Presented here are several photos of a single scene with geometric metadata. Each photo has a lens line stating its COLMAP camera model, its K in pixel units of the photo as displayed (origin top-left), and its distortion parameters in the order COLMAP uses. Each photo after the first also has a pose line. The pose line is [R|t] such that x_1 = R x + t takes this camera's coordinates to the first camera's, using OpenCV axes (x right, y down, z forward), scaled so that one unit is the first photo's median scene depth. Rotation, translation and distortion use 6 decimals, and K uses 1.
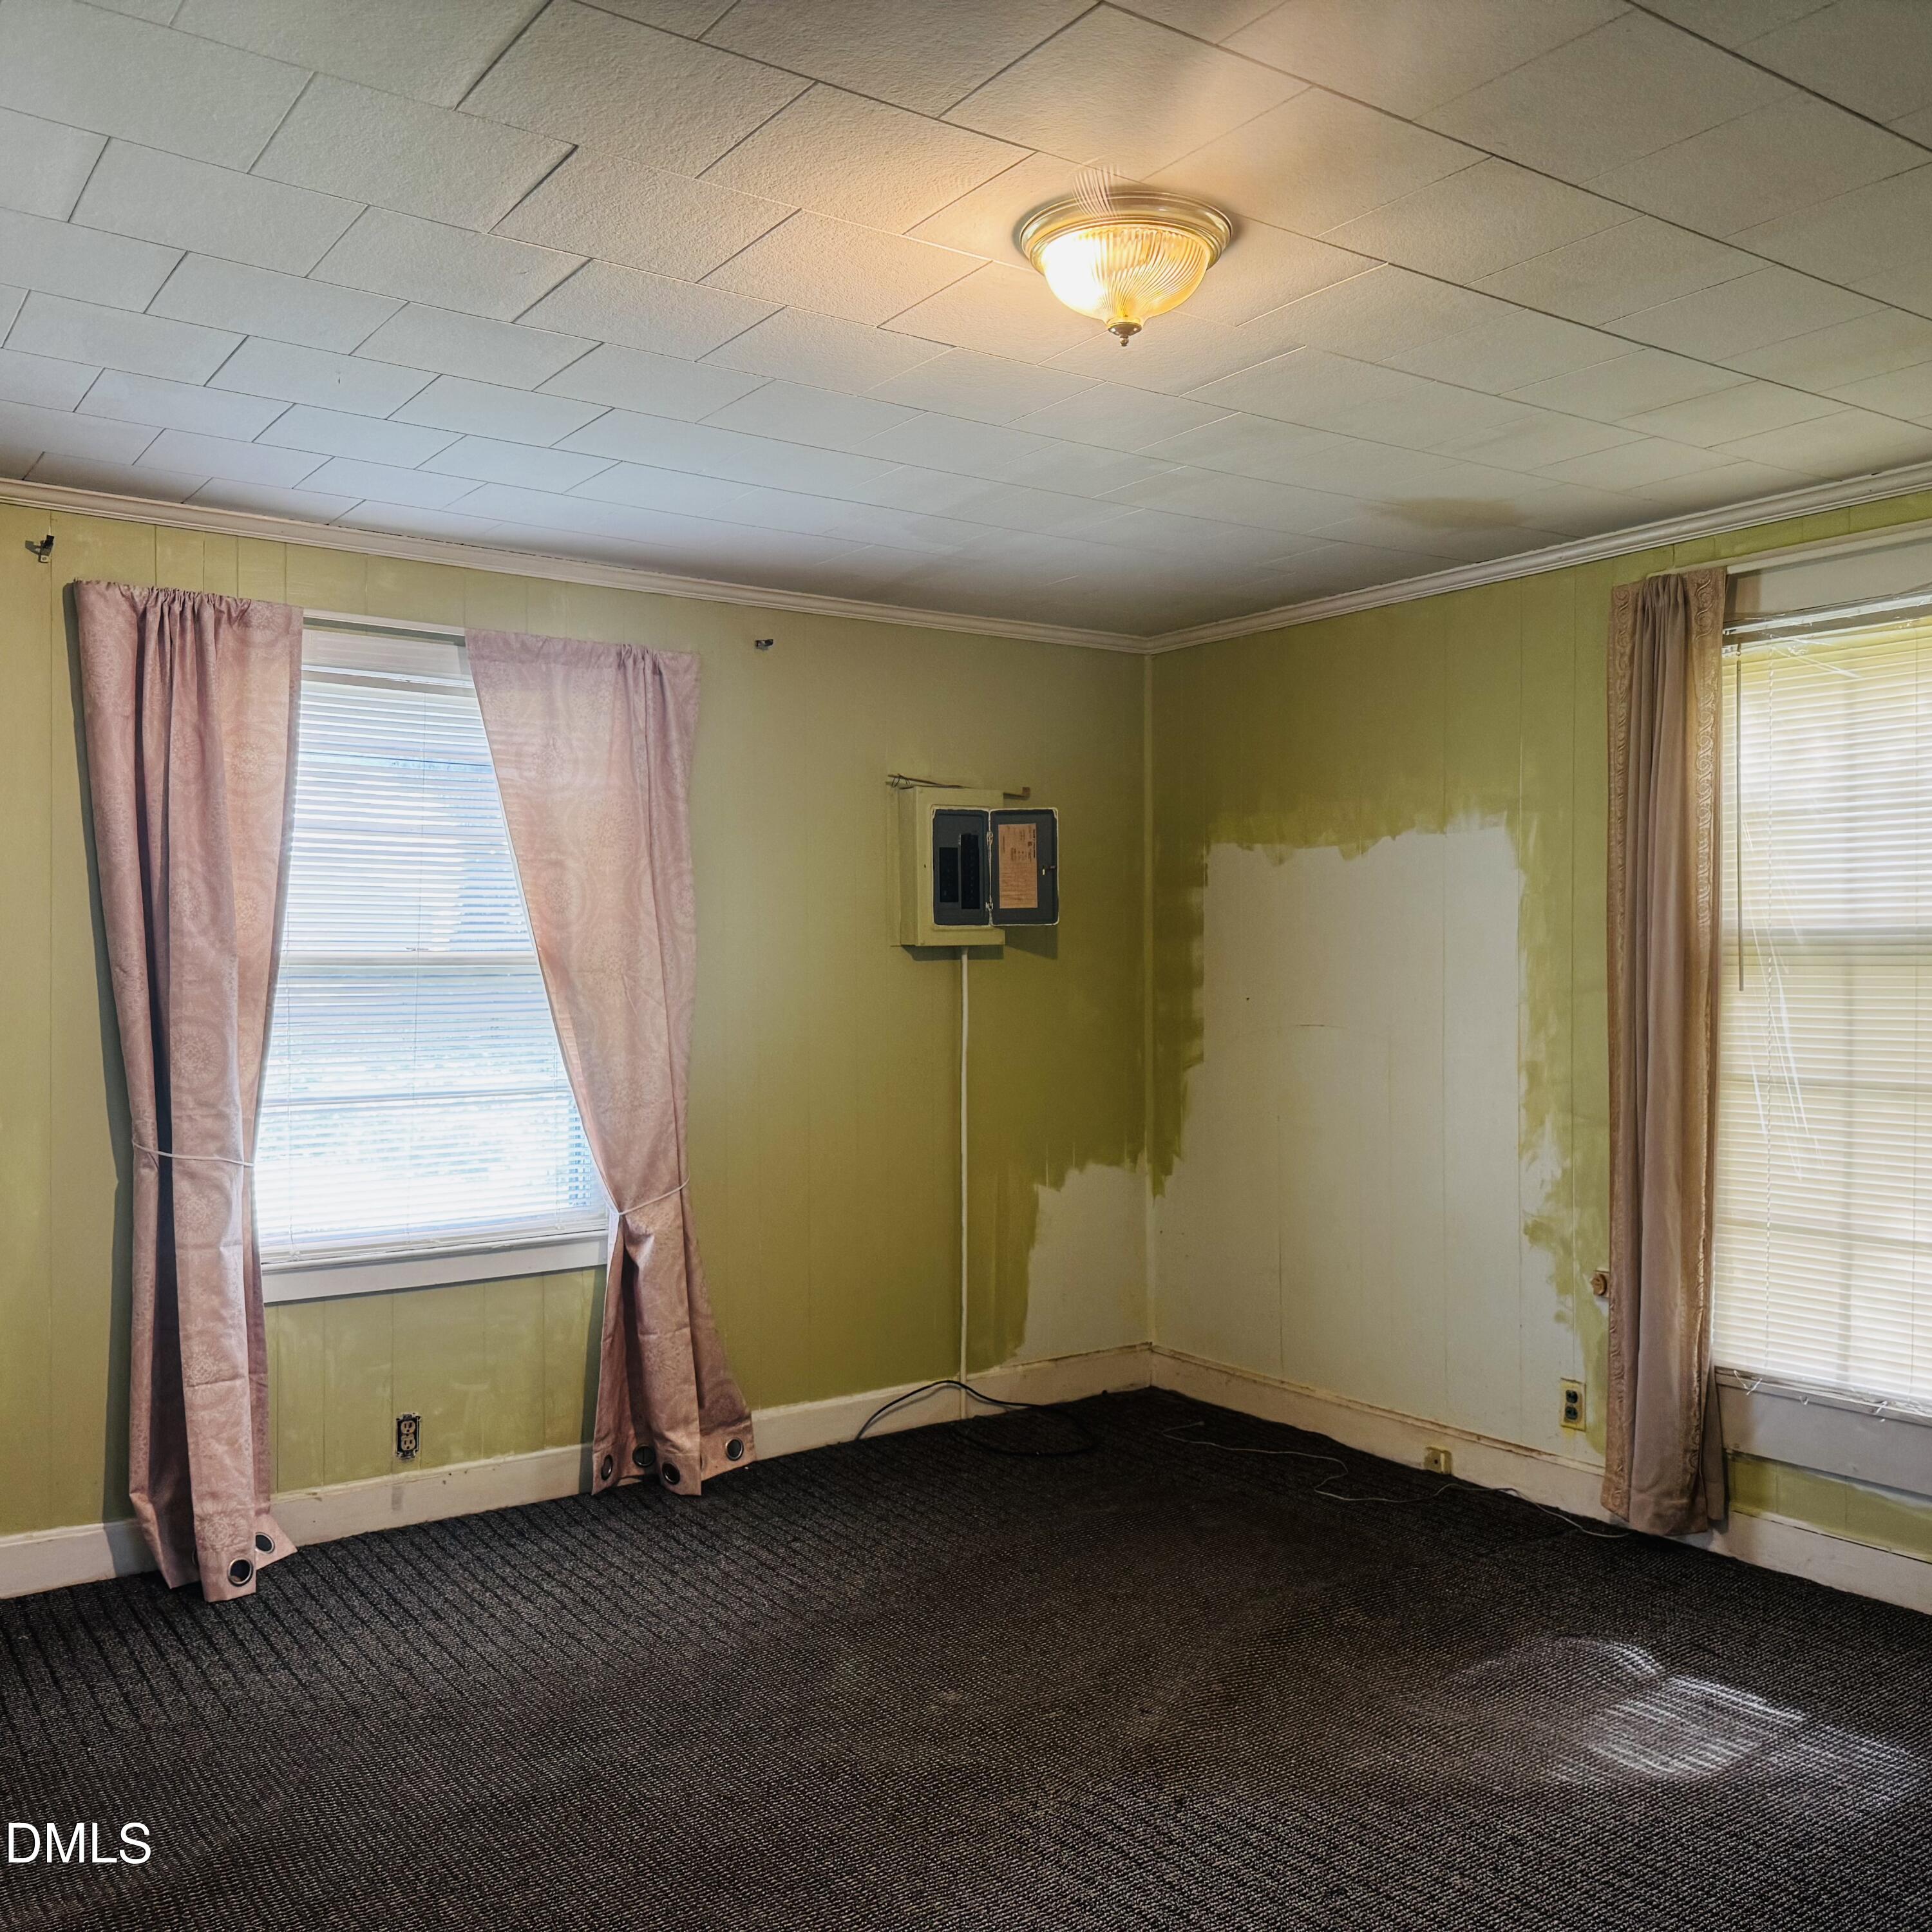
lens RADIAL K [[1796.8, 0, 961.4], [0, 1796.8, 970.2], [0, 0, 1]] dist [0.181504, -0.371589]
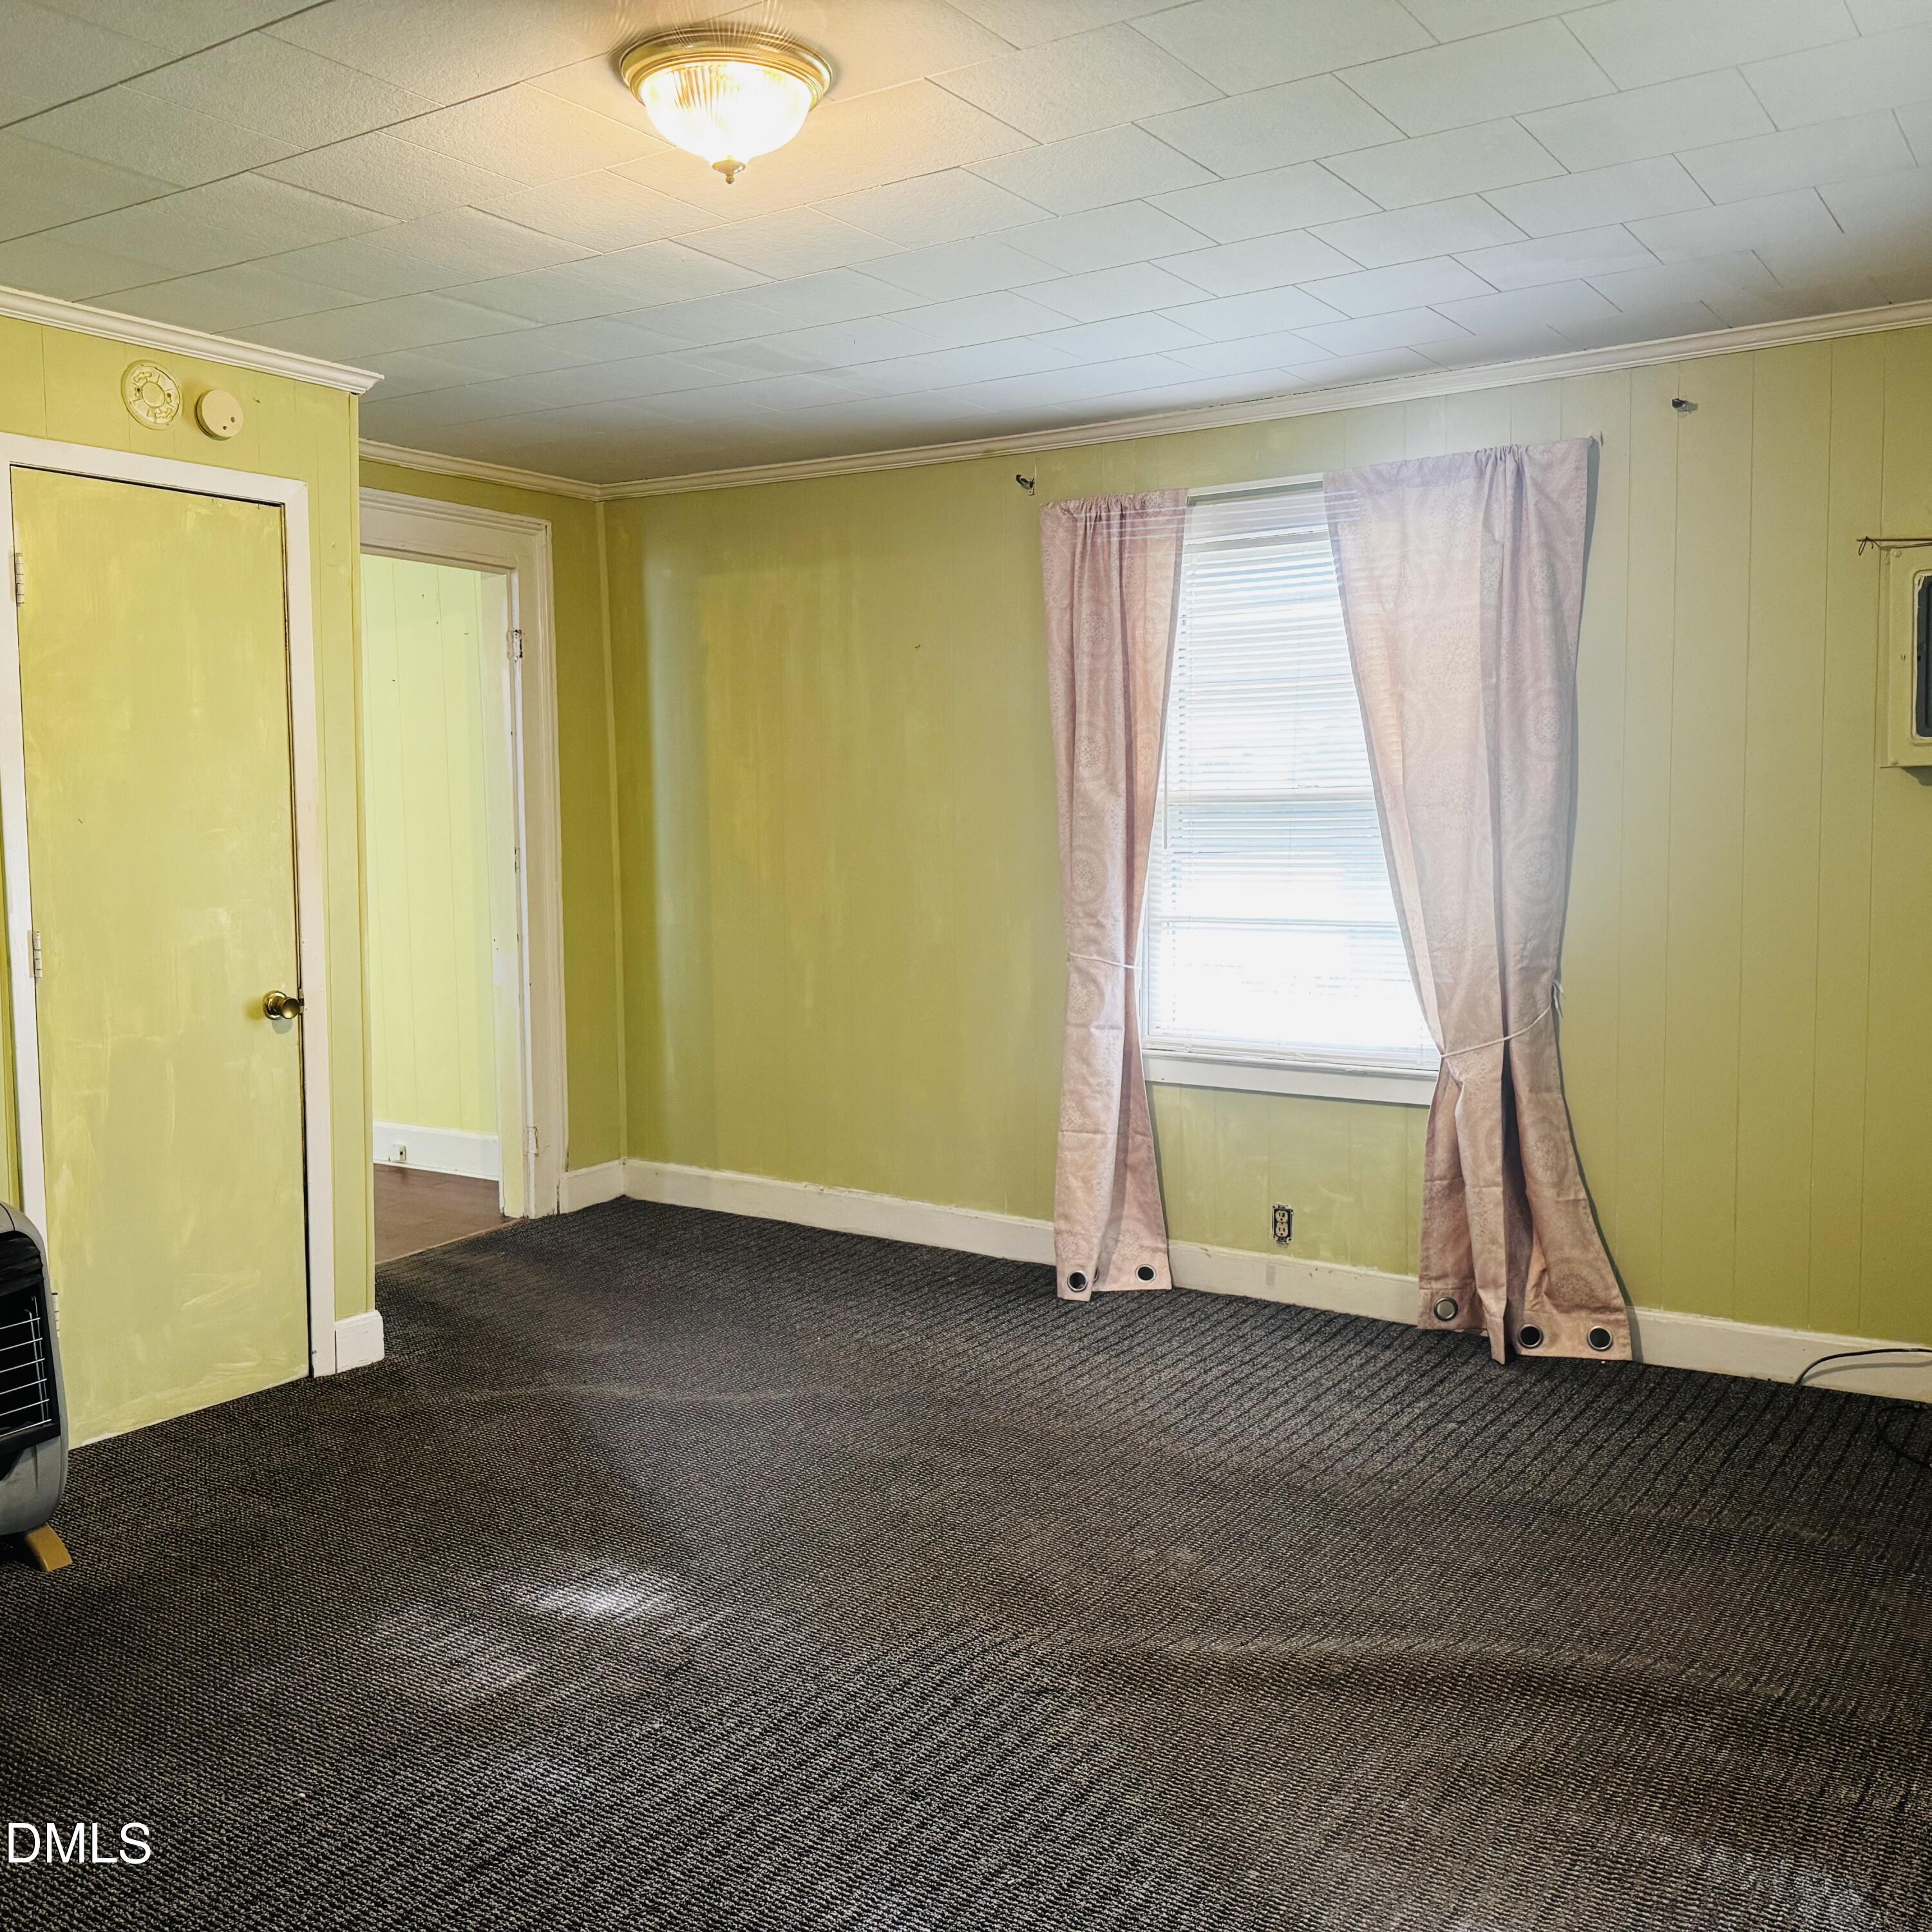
lens RADIAL K [[1796.8, 0, 961.4], [0, 1796.8, 970.2], [0, 0, 1]] dist [0.181504, -0.371589]
pose [[0.354224, 0.082016, -0.931557, 0.659085], [0.008158, 0.995838, 0.090777, -0.002040], [0.935125, -0.039755, 0.352080, 0.442701]]
